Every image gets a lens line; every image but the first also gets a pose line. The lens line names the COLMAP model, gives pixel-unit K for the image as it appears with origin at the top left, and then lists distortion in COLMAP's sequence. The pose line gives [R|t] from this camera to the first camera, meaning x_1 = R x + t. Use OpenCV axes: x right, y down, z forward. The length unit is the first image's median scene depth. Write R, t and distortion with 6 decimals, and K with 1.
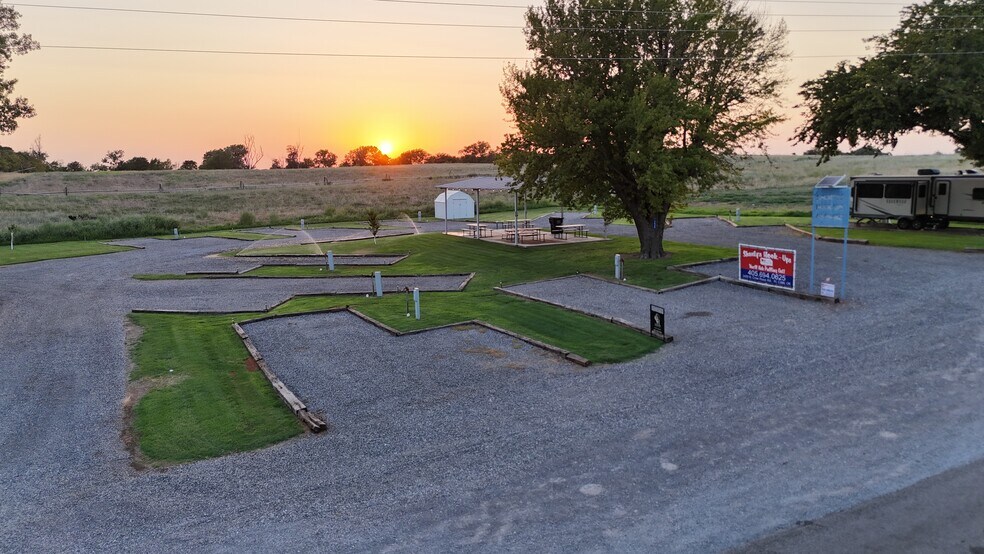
lens RADIAL K [[726.6, 0, 494.5], [0, 726.6, 275.7], [0, 0, 1]] dist [0.068858, -0.060208]
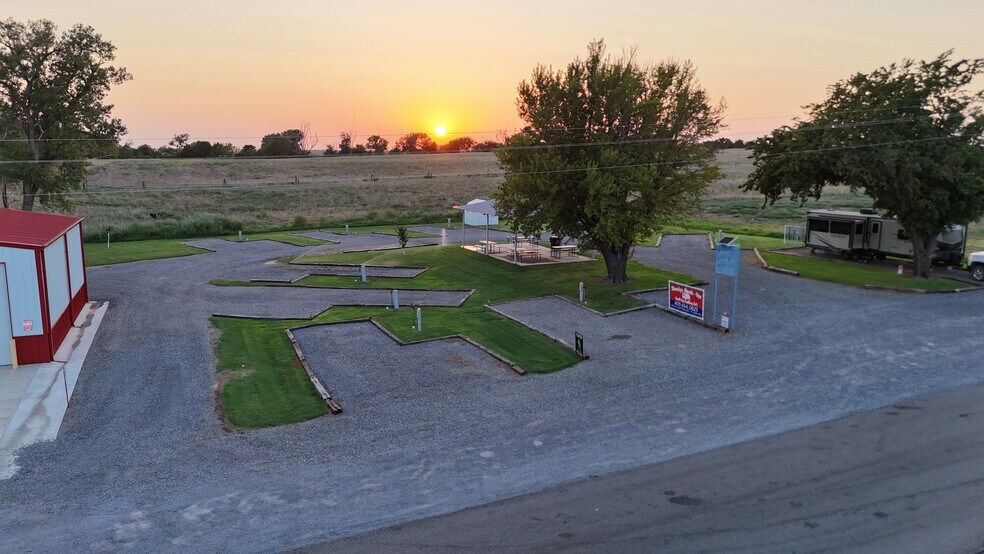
lens RADIAL K [[726.6, 0, 494.4], [0, 726.6, 276.3], [0, 0, 1]] dist [0.068858, -0.060208]
pose [[0.997344, 0.030414, -0.066182, 0.107131], [-0.028703, 0.999233, 0.026653, -0.074027], [0.066941, -0.024682, 0.997452, -0.300009]]
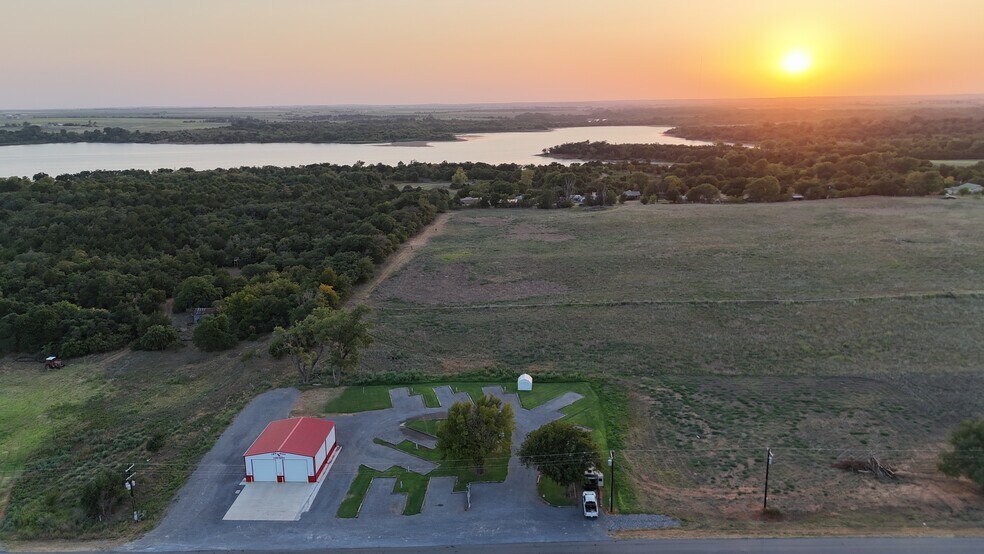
lens RADIAL K [[726.6, 0, 491.9], [0, 726.6, 273.6], [0, 0, 1]] dist [0.068858, -0.060208]
pose [[0.863698, 0.118070, -0.489984, 2.331166], [-0.070194, 0.990878, 0.115036, -1.731259], [0.499097, -0.064962, 0.864108, -2.481551]]
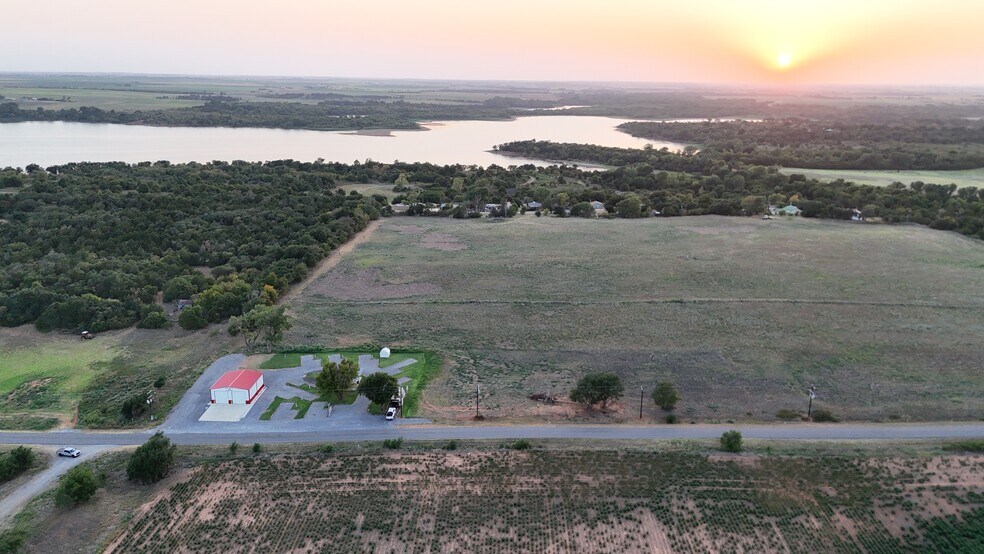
lens RADIAL K [[726.6, 0, 491.8], [0, 726.6, 276.7], [0, 0, 1]] dist [0.068858, -0.060208]
pose [[0.876529, 0.153537, -0.456206, 5.213147], [-0.095437, 0.984383, 0.147928, -2.736209], [0.471793, -0.086124, 0.877493, -4.993228]]
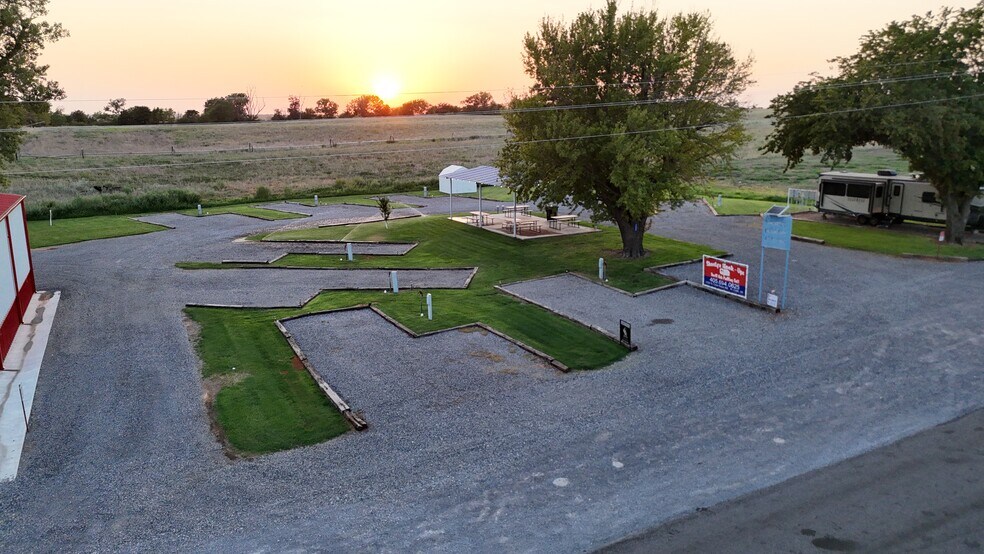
lens RADIAL K [[726.6, 0, 494.2], [0, 726.6, 275.9], [0, 0, 1]] dist [0.068858, -0.060208]
pose [[0.999965, 0.008281, -0.001000, 0.000233], [-0.008184, 0.997243, 0.073753, -0.090524], [0.001608, -0.073742, 0.997276, -0.166383]]
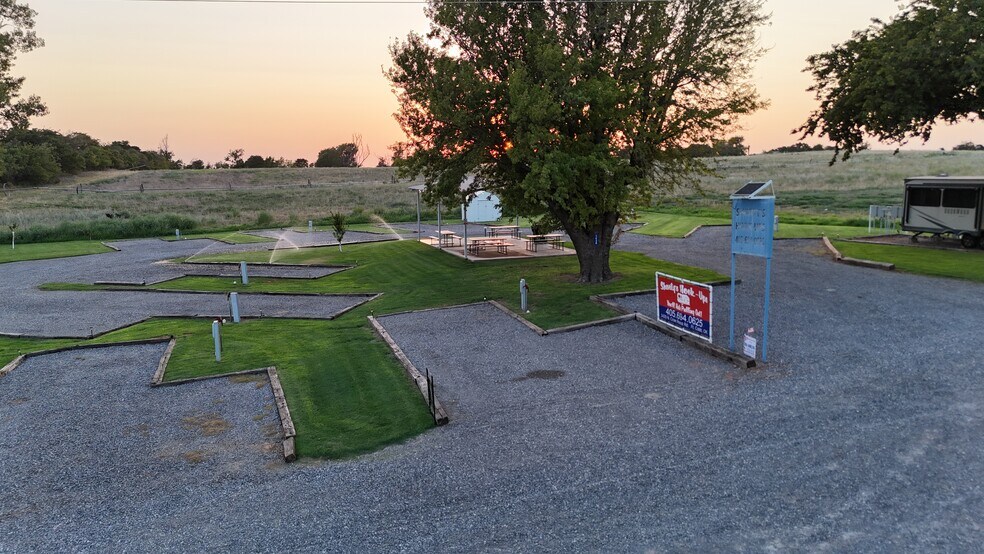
lens RADIAL K [[726.6, 0, 493.7], [0, 726.6, 276.7], [0, 0, 1]] dist [0.068858, -0.060208]
pose [[0.986265, 0.024593, -0.163330, 0.283326], [-0.023747, 0.999693, 0.007136, -0.039030], [0.163456, -0.003159, 0.986546, 0.239749]]
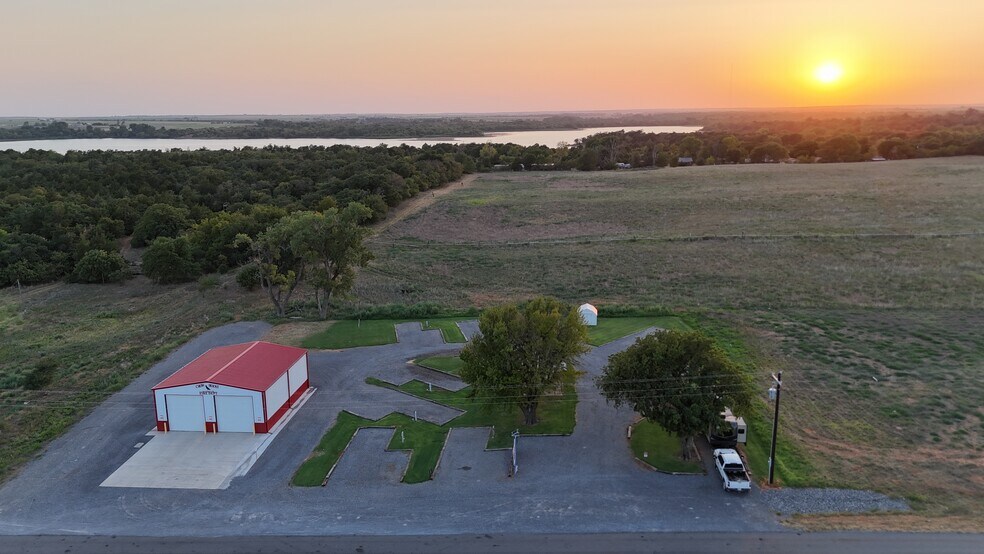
lens RADIAL K [[726.6, 0, 492.1], [0, 726.6, 274.4], [0, 0, 1]] dist [0.068858, -0.060208]
pose [[0.844957, 0.119545, -0.521303, 1.477714], [-0.075295, 0.991581, 0.105347, -0.848756], [0.529508, -0.049762, 0.846844, -1.130720]]
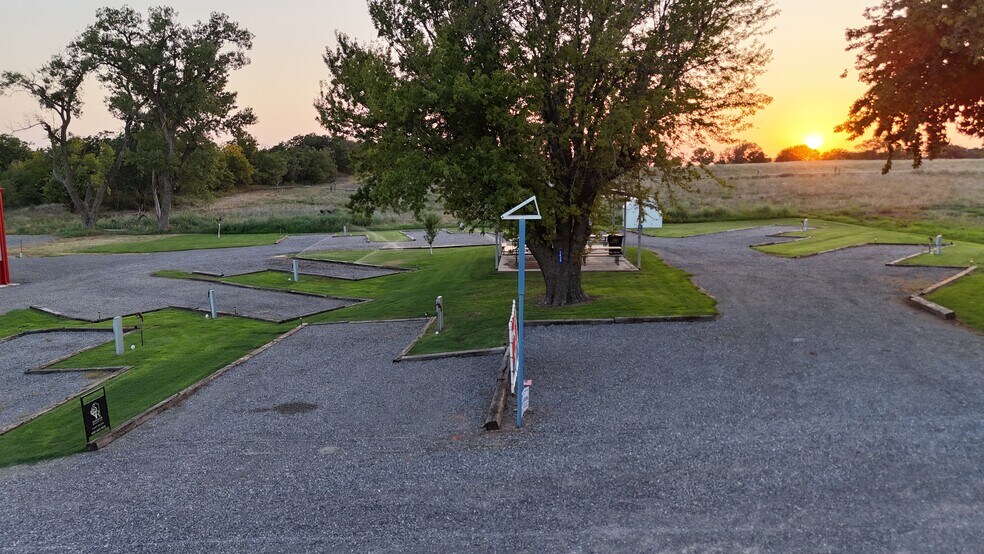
lens RADIAL K [[726.6, 0, 491.5], [0, 726.6, 276.7], [0, 0, 1]] dist [0.068858, -0.060208]
pose [[0.851232, 0.081856, -0.518366, 0.615902], [-0.079768, 0.996465, 0.026362, -0.075757], [0.518692, 0.018909, 0.854752, 0.447830]]
